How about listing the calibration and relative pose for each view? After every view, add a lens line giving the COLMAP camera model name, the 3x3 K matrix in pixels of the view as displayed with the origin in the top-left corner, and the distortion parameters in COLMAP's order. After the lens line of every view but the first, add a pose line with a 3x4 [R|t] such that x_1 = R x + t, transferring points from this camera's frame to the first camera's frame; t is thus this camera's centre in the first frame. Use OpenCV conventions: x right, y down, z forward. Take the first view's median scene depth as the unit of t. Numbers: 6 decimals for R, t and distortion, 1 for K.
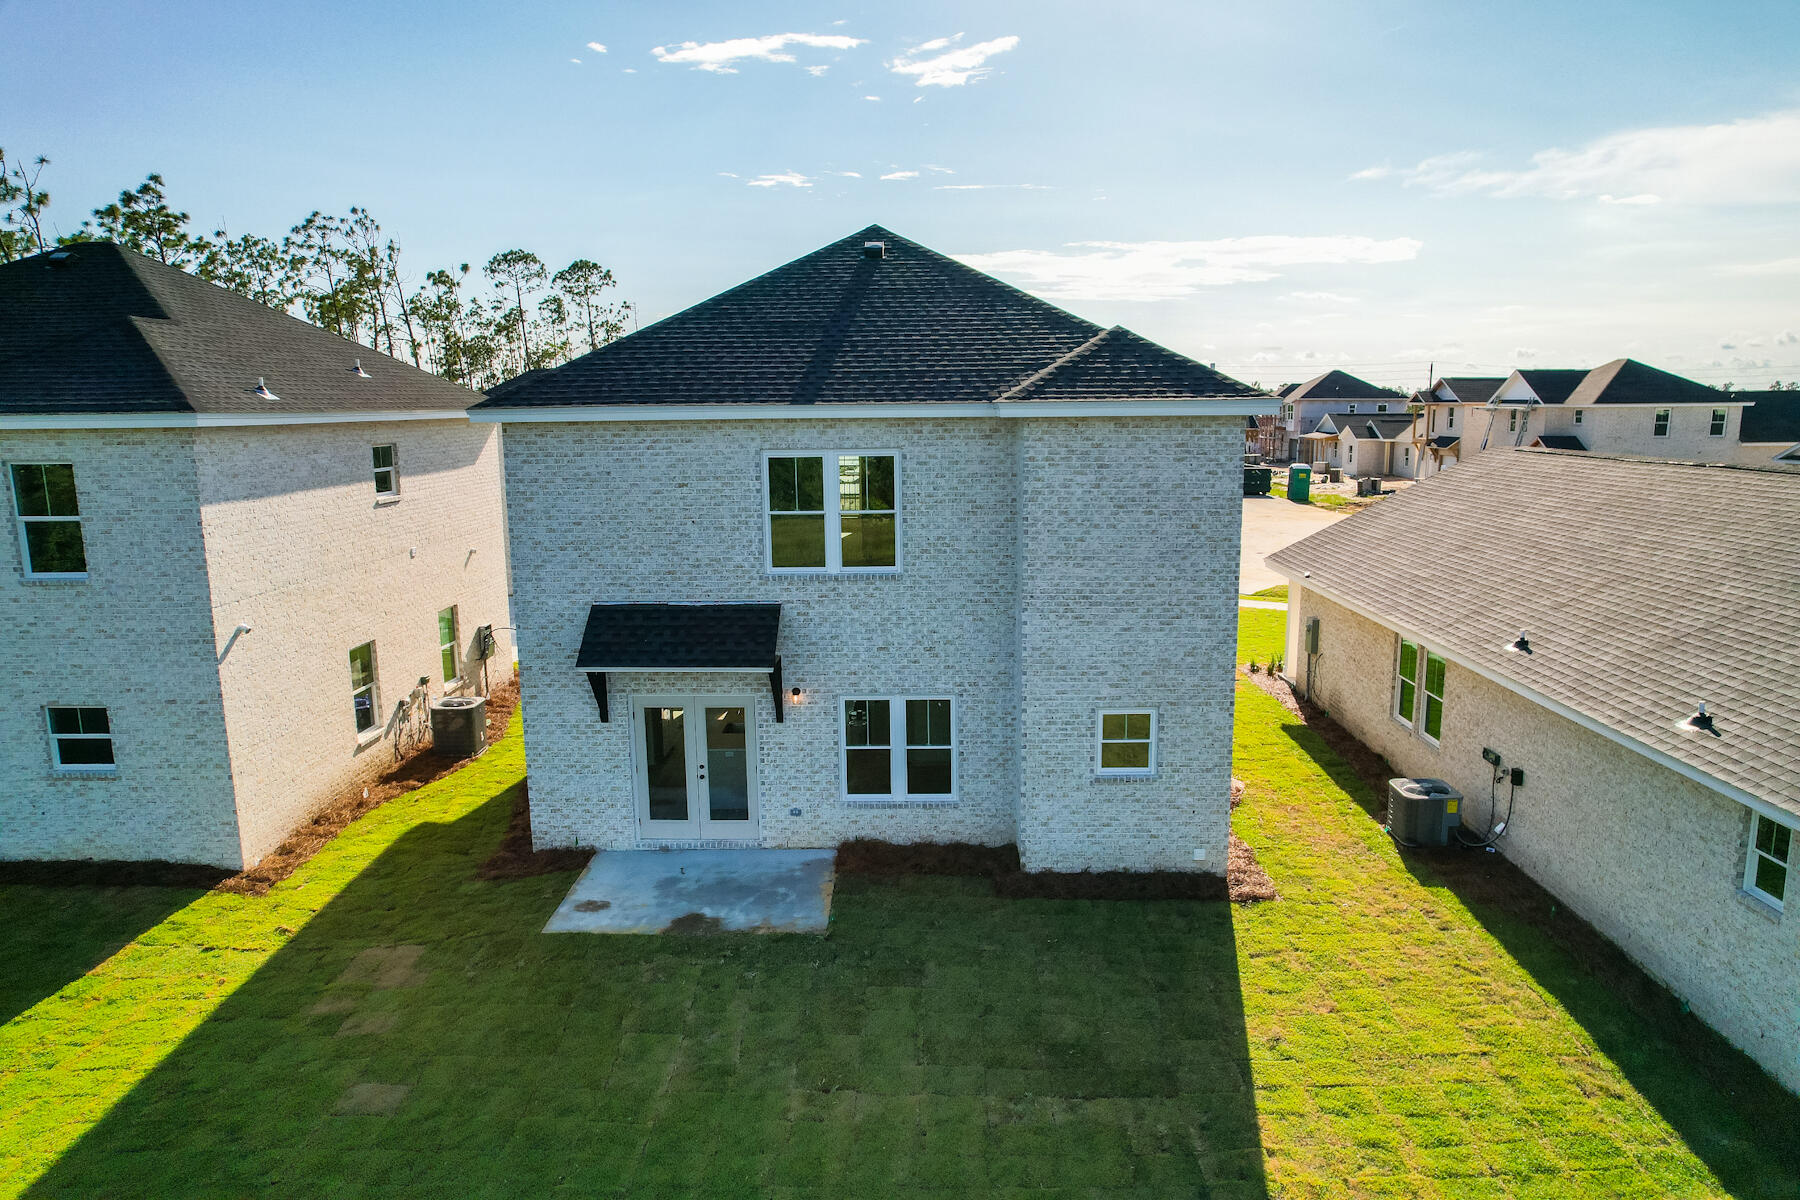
lens RADIAL K [[1147.0, 0, 907.5], [0, 1147.0, 594.0], [0, 0, 1]] dist [-0.082486, 0.074773]
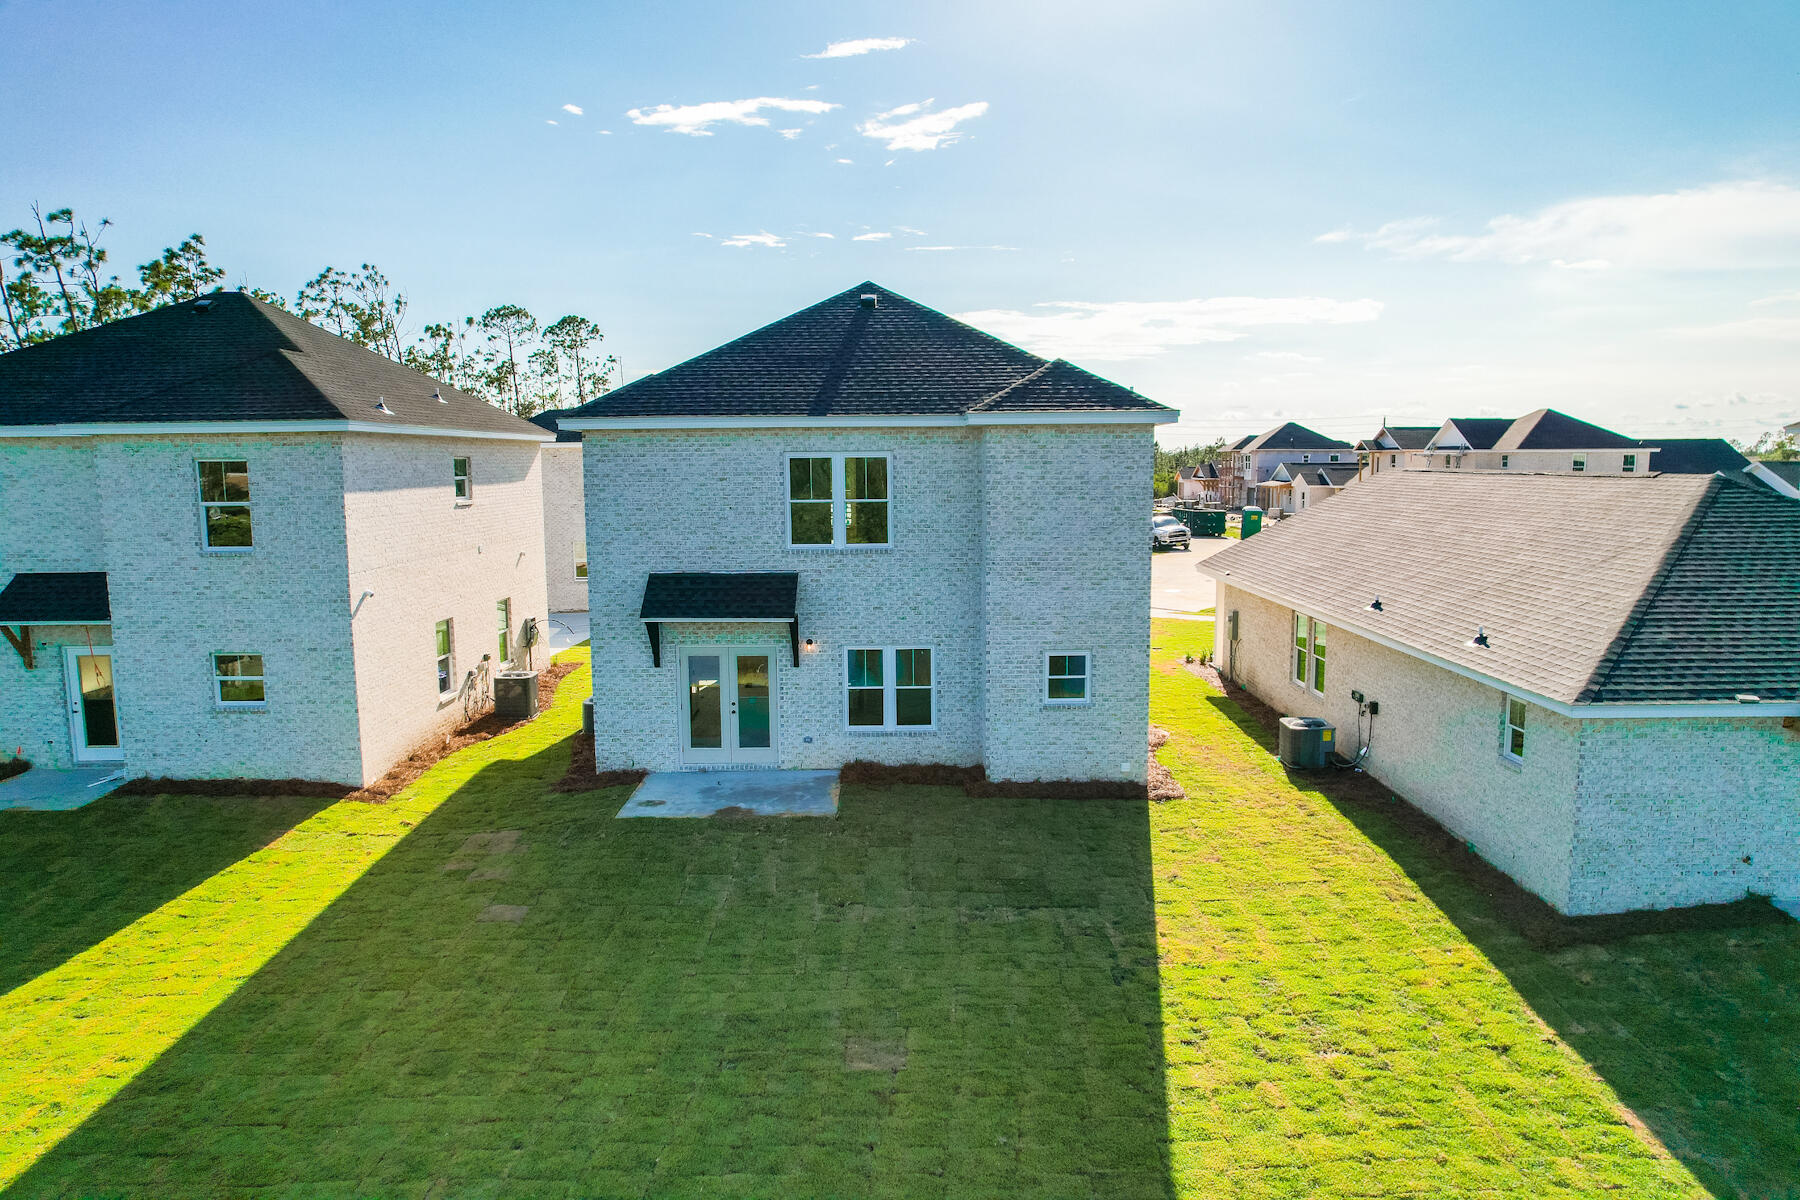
lens RADIAL K [[1156.0, 0, 898.8], [0, 1156.0, 599.3], [0, 0, 1]] dist [-0.077700, 0.072191]
pose [[0.999855, 0.001234, 0.017010, -0.019364], [-0.000434, 0.998897, -0.046953, 0.096979], [-0.017049, 0.046939, 0.998752, -0.283790]]
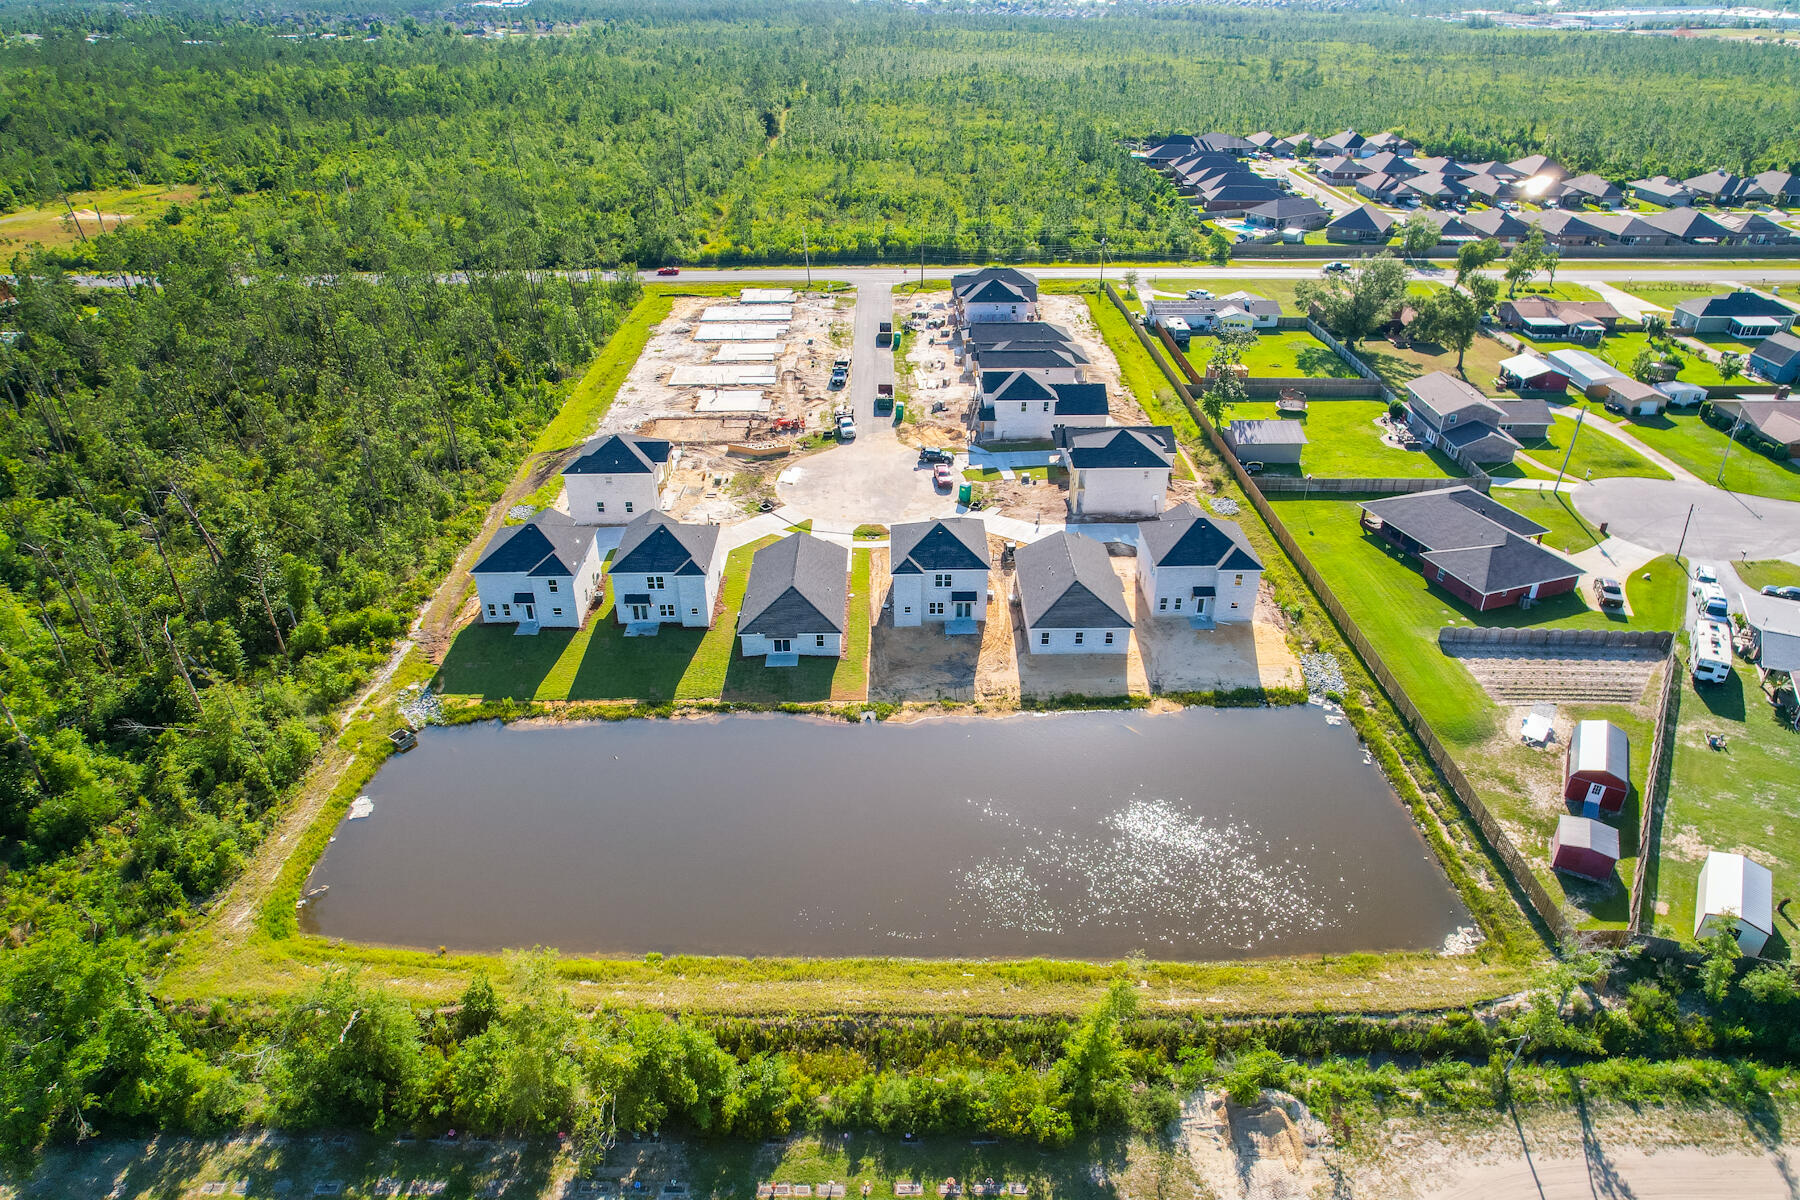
lens RADIAL K [[1147.0, 0, 907.5], [0, 1147.0, 594.0], [0, 0, 1]] dist [-0.082486, 0.074773]
pose [[0.998537, -0.015910, 0.051678, 1.197495], [-0.002276, 0.942517, 0.334150, -2.509933], [-0.054023, -0.333779, 0.941102, -6.197278]]
